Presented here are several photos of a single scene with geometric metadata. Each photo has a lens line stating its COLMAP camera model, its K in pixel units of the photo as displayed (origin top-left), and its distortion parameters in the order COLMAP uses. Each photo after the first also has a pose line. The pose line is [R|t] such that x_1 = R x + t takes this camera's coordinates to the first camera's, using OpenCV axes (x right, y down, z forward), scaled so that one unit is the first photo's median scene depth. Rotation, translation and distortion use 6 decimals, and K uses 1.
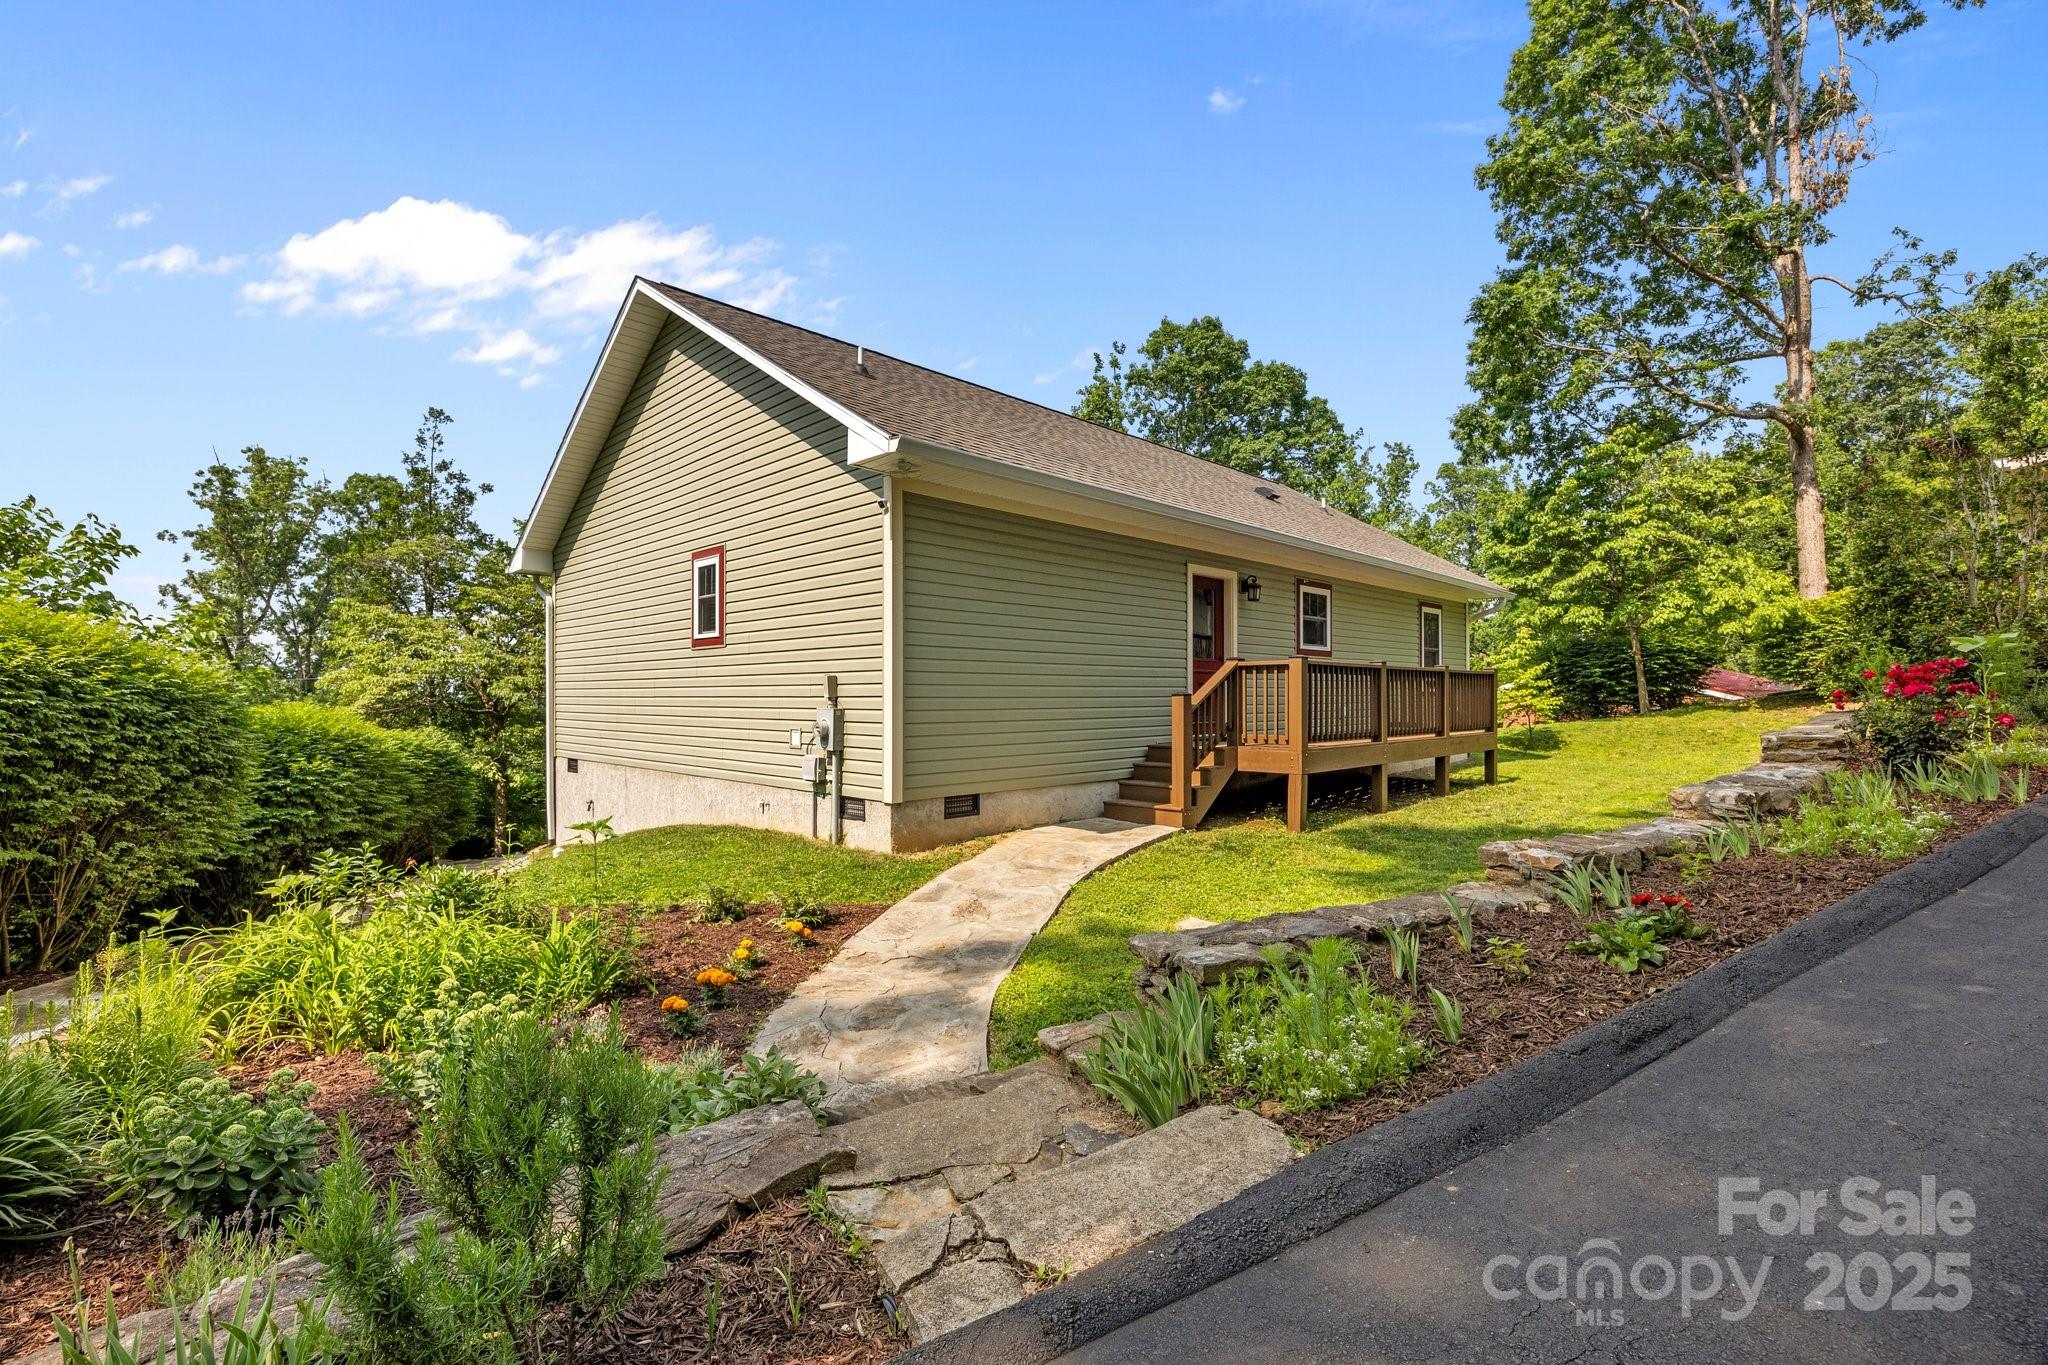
lens RADIAL K [[910.2, 0, 1026.7], [0, 910.2, 688.2], [0, 0, 1]] dist [-0.015901, -0.000285]
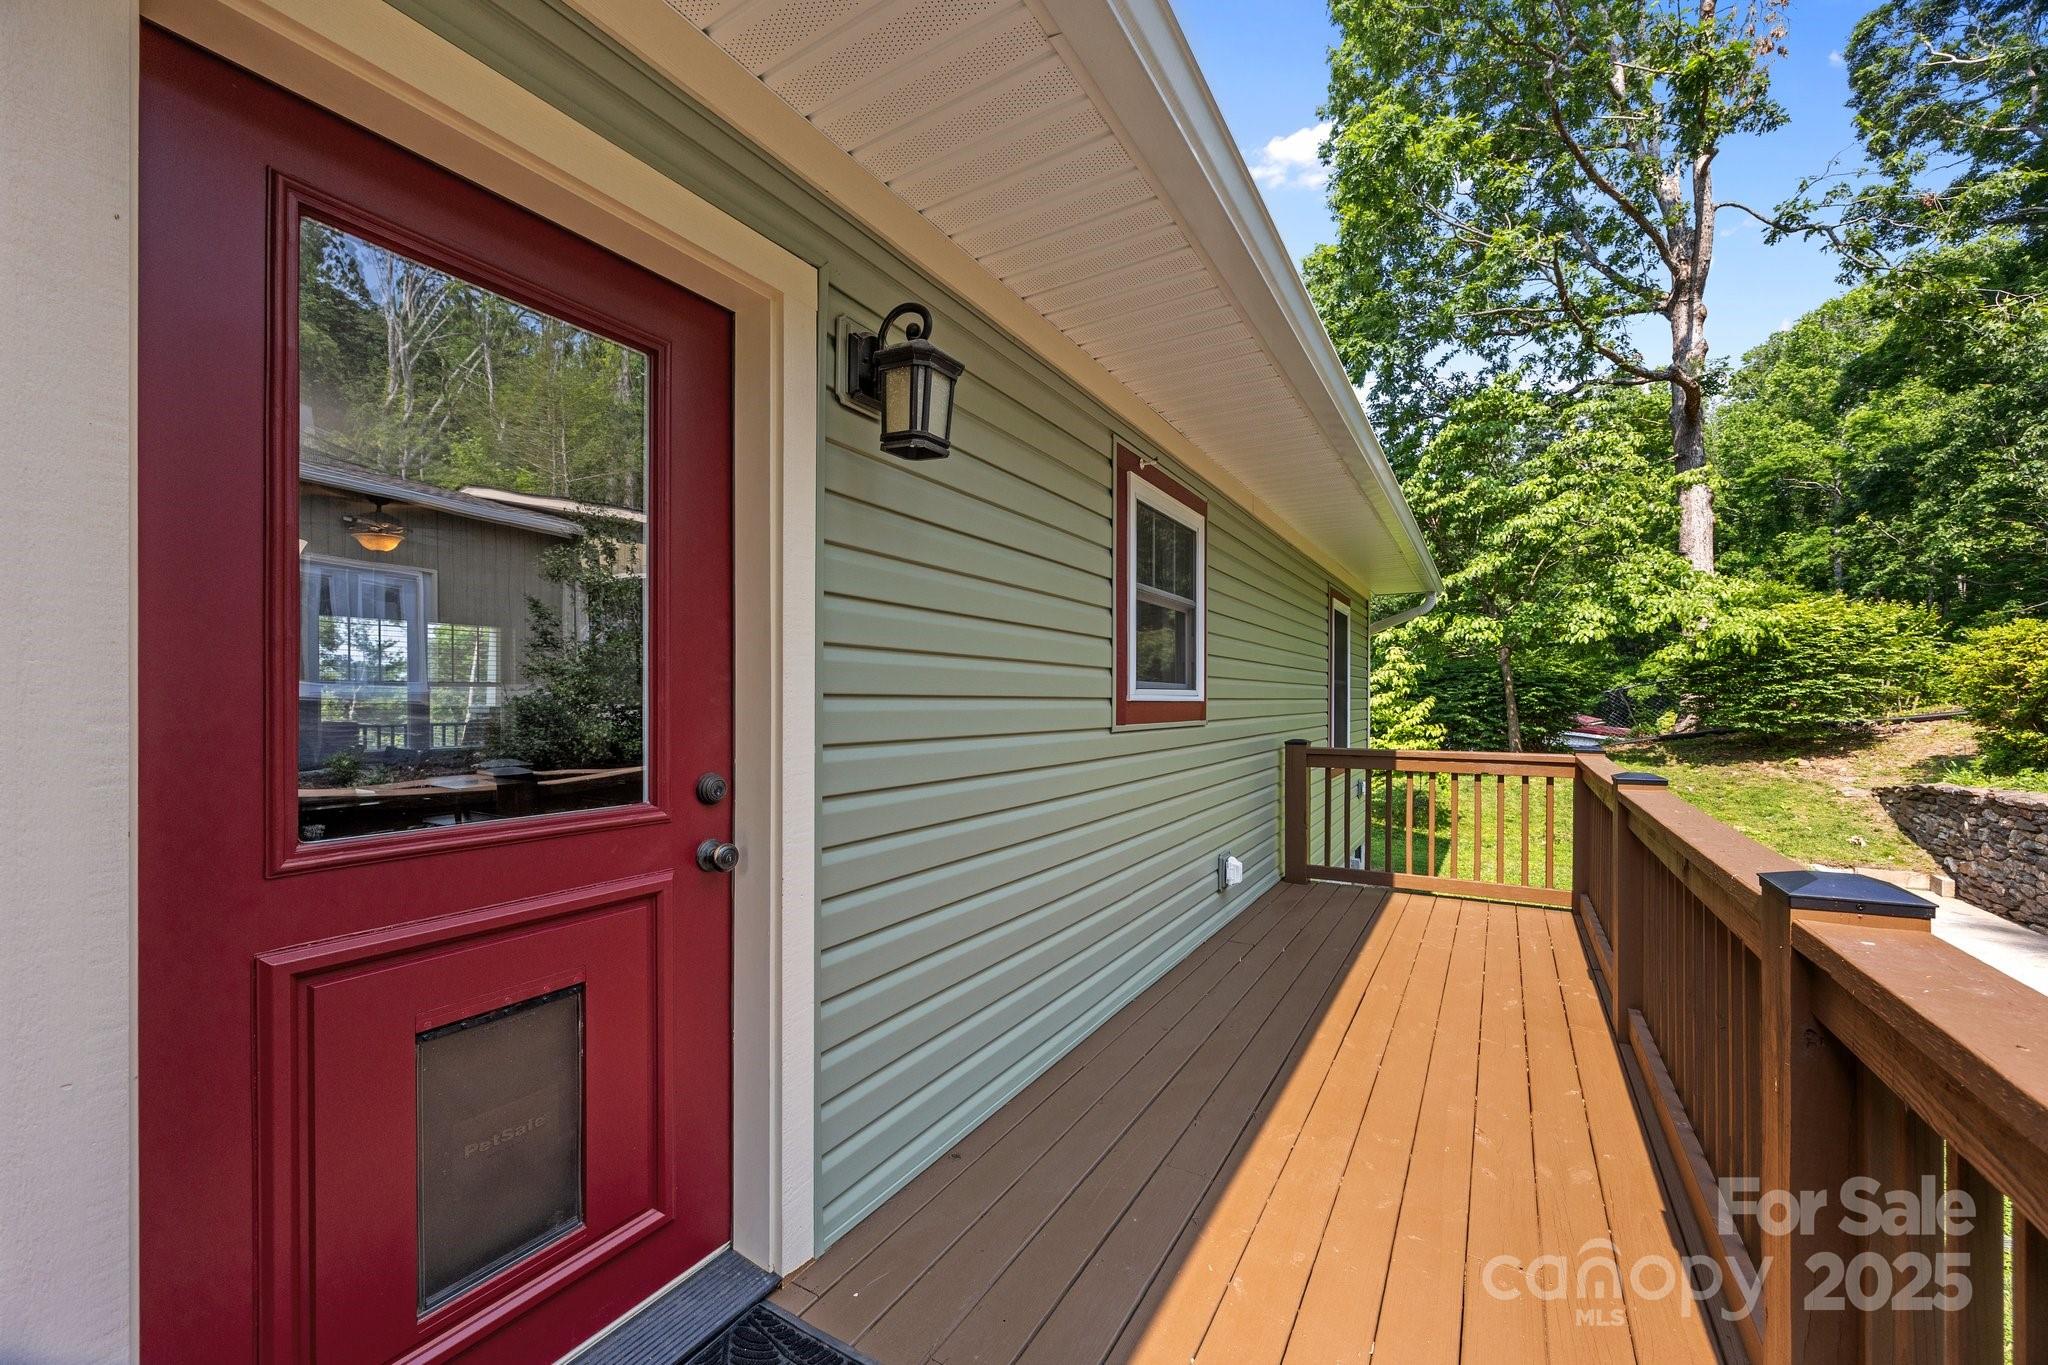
lens RADIAL K [[777.1, 0, 1024.3], [0, 777.1, 692.5], [0, 0, 1]] dist [0.000162, 0.000022]
pose [[0.971602, 0.006550, 0.236532, 0.140385], [-0.006755, 0.999977, 0.000059, -0.030045], [-0.236526, -0.001655, 0.971624, 0.508577]]
